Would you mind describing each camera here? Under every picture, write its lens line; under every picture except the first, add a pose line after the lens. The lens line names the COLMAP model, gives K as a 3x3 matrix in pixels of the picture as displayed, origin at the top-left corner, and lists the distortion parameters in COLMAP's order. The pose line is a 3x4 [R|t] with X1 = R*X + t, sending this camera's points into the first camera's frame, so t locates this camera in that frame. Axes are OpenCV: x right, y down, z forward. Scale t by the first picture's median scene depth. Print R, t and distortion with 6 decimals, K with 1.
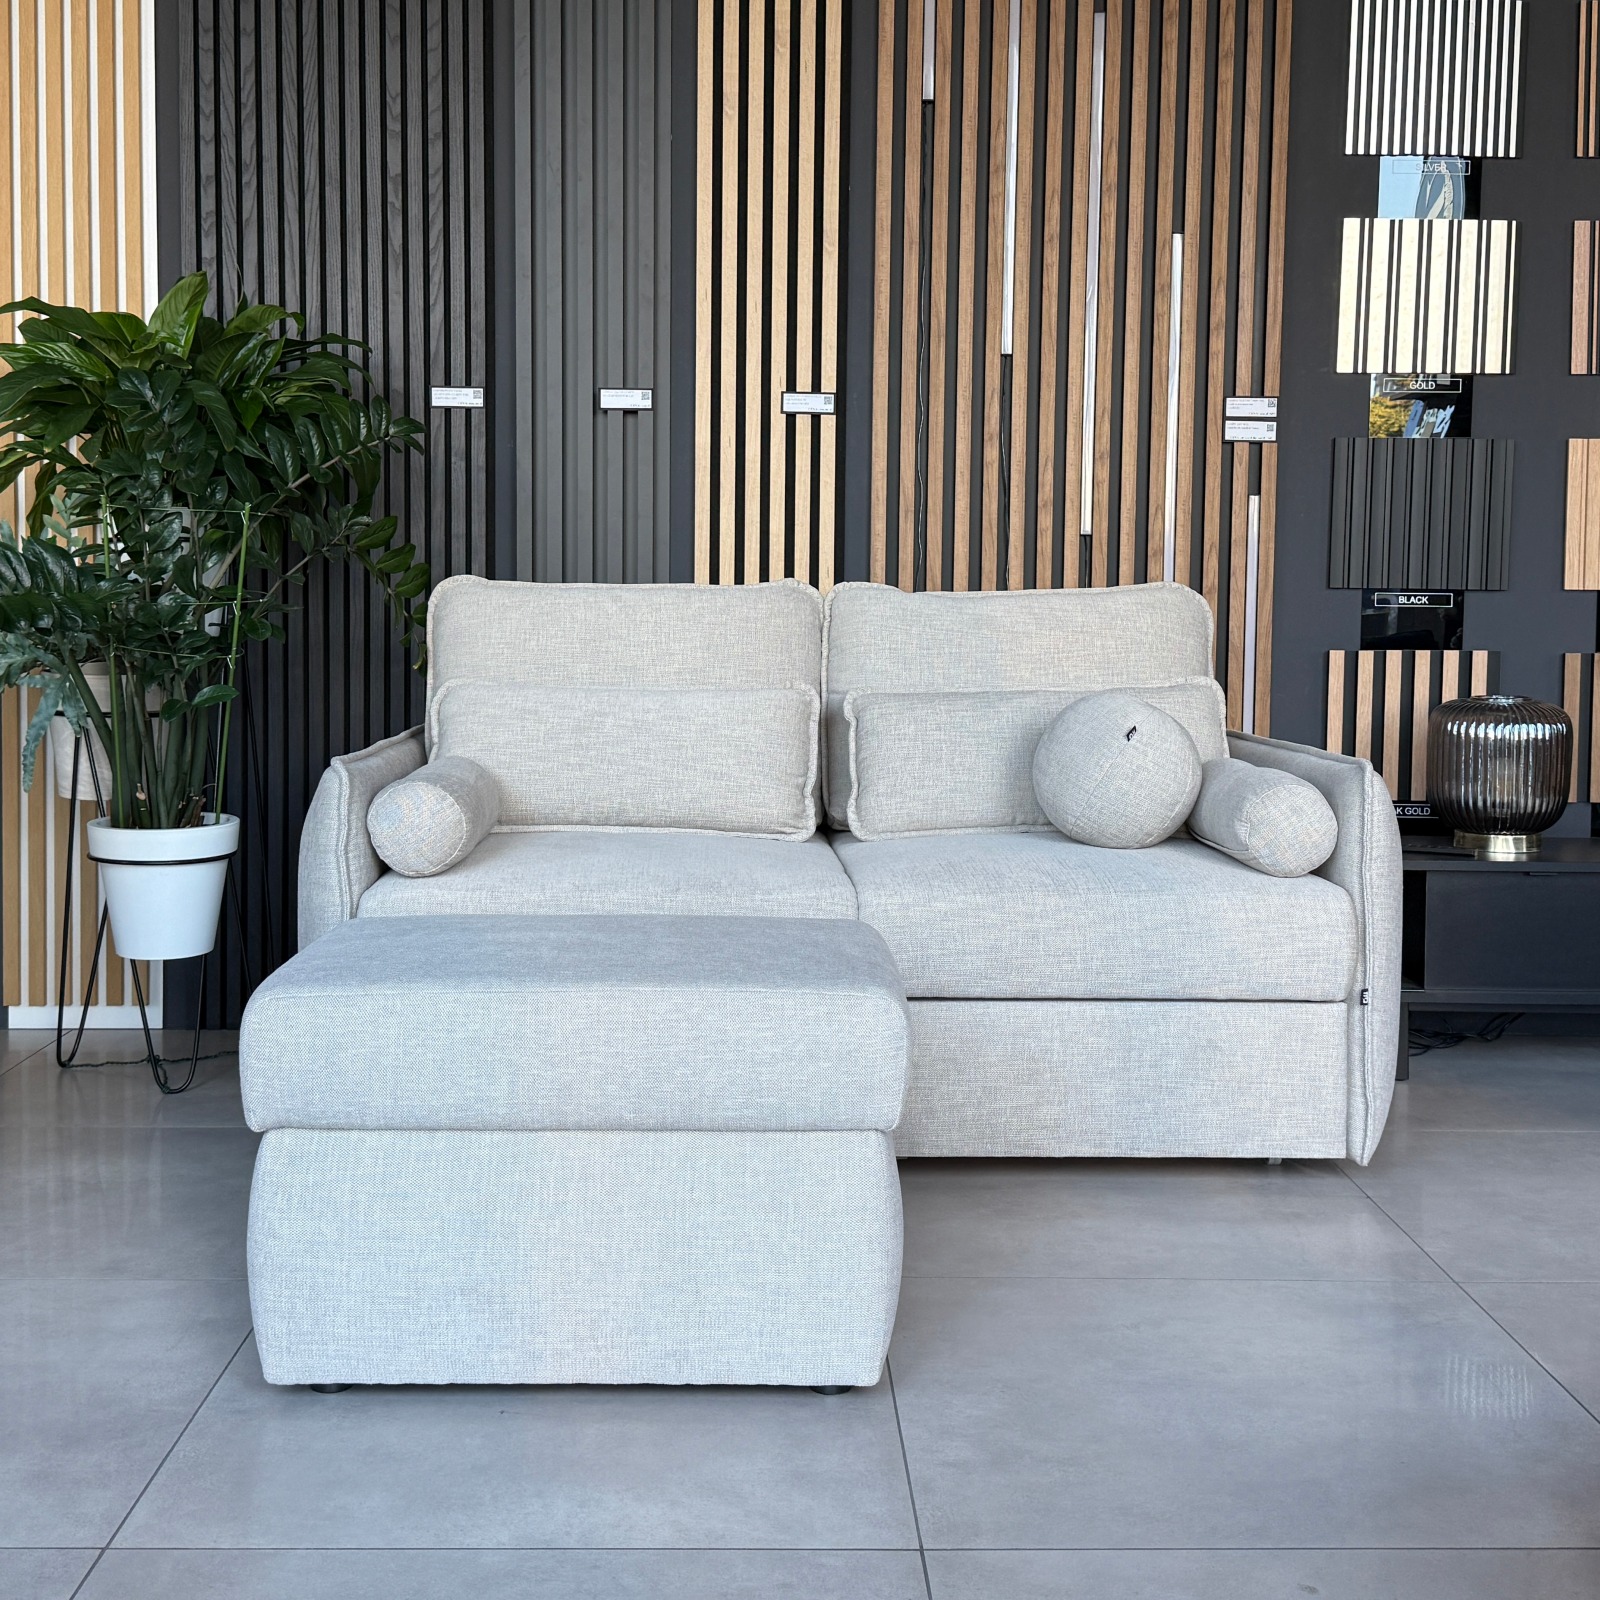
lens RADIAL K [[2042.6, 0, 792.4], [0, 2042.6, 699.6], [0, 0, 1]] dist [0.222030, -0.477773]
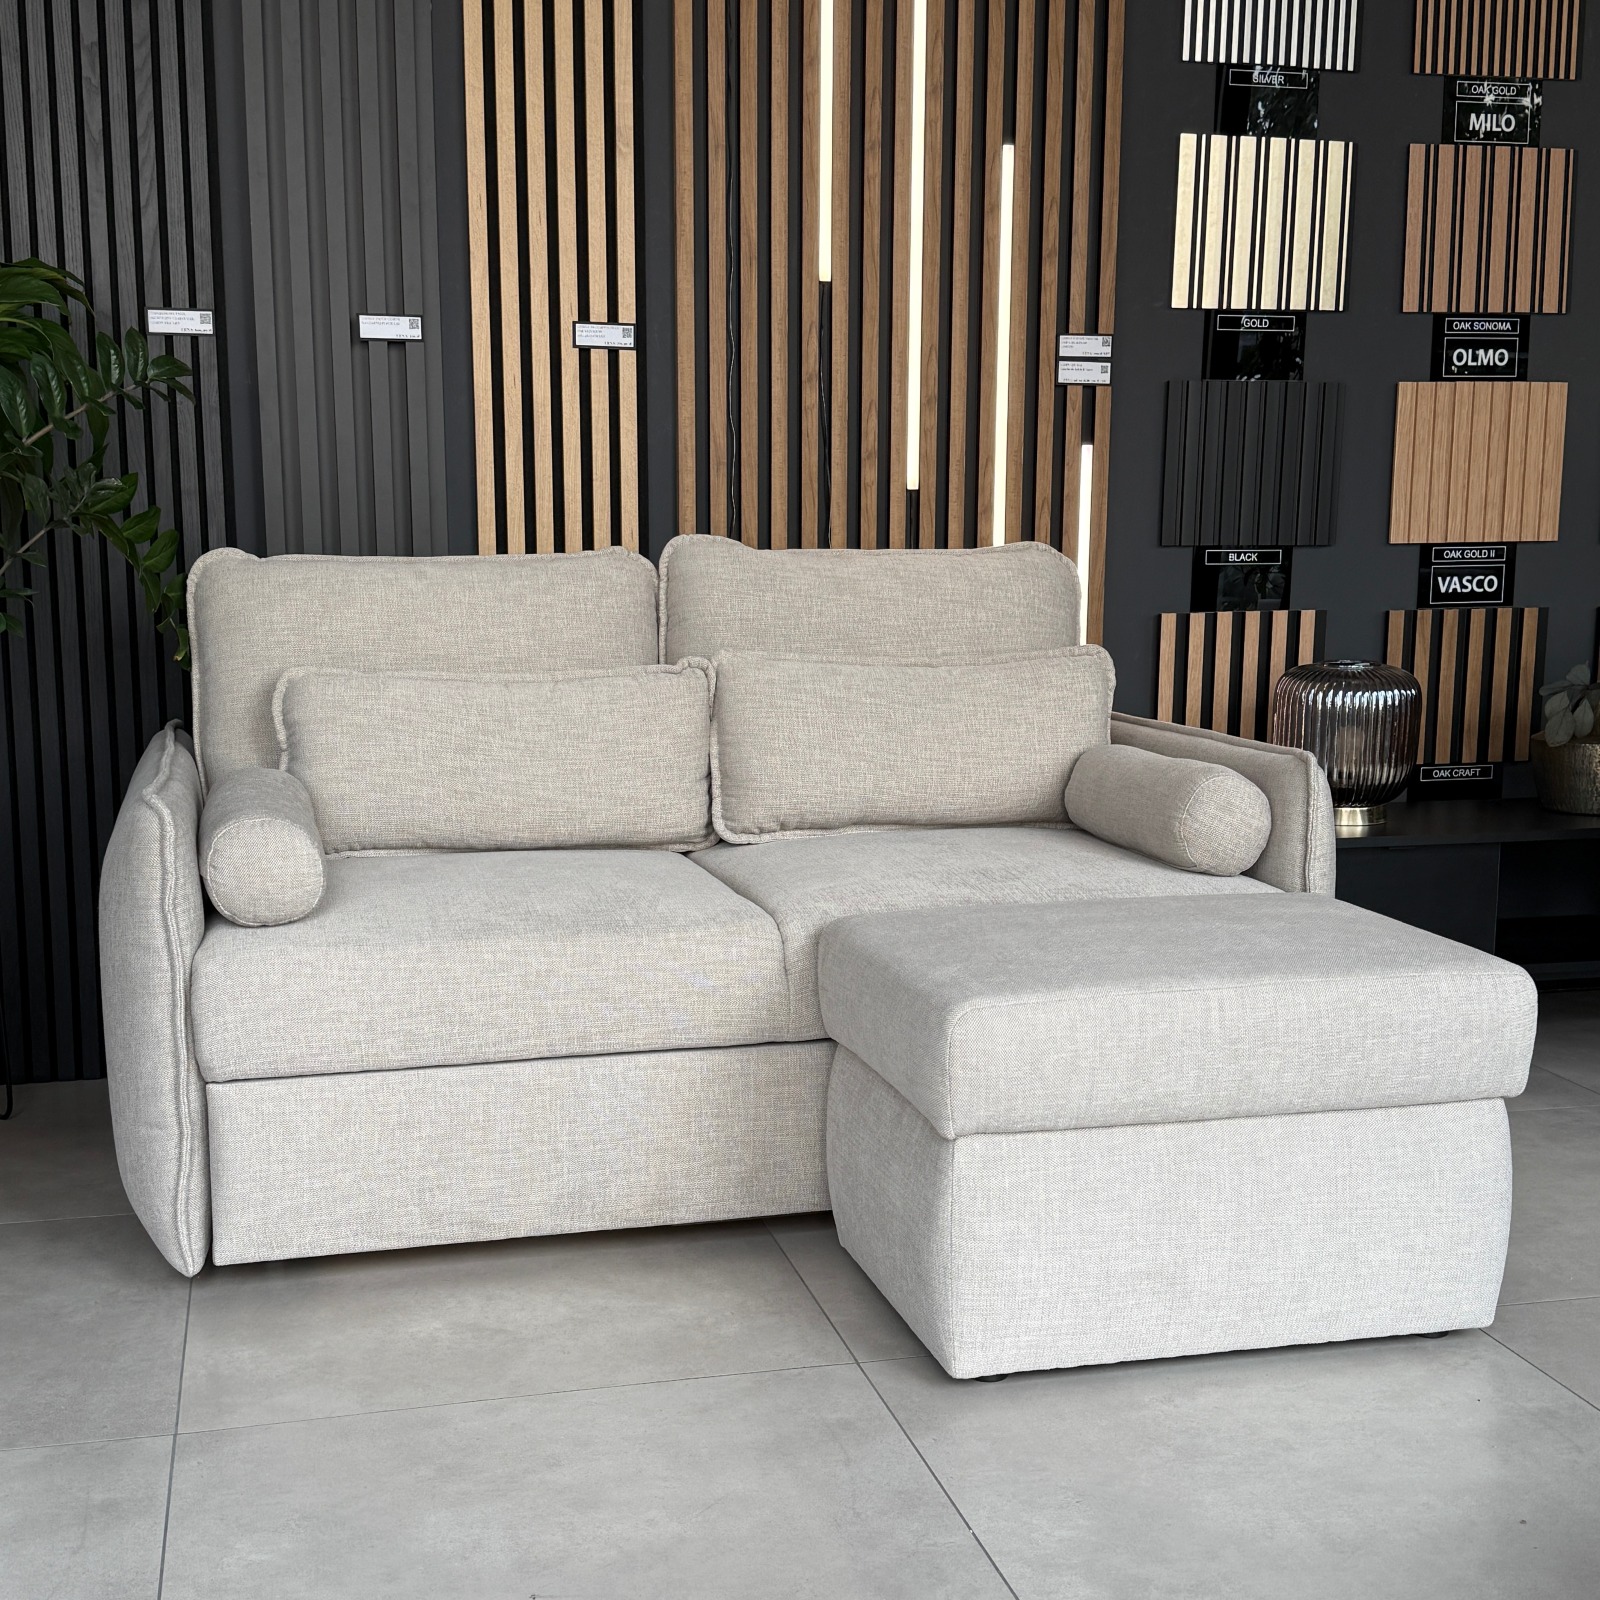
lens RADIAL K [[2097.4, 0, 781.7], [0, 2097.4, 851.6], [0, 0, 1]] dist [0.197650, -0.420764]
pose [[0.977692, -0.041399, 0.205925, -0.112810], [0.018497, 0.993545, 0.111923, -0.027578], [-0.209229, -0.105617, 0.972146, 0.095731]]
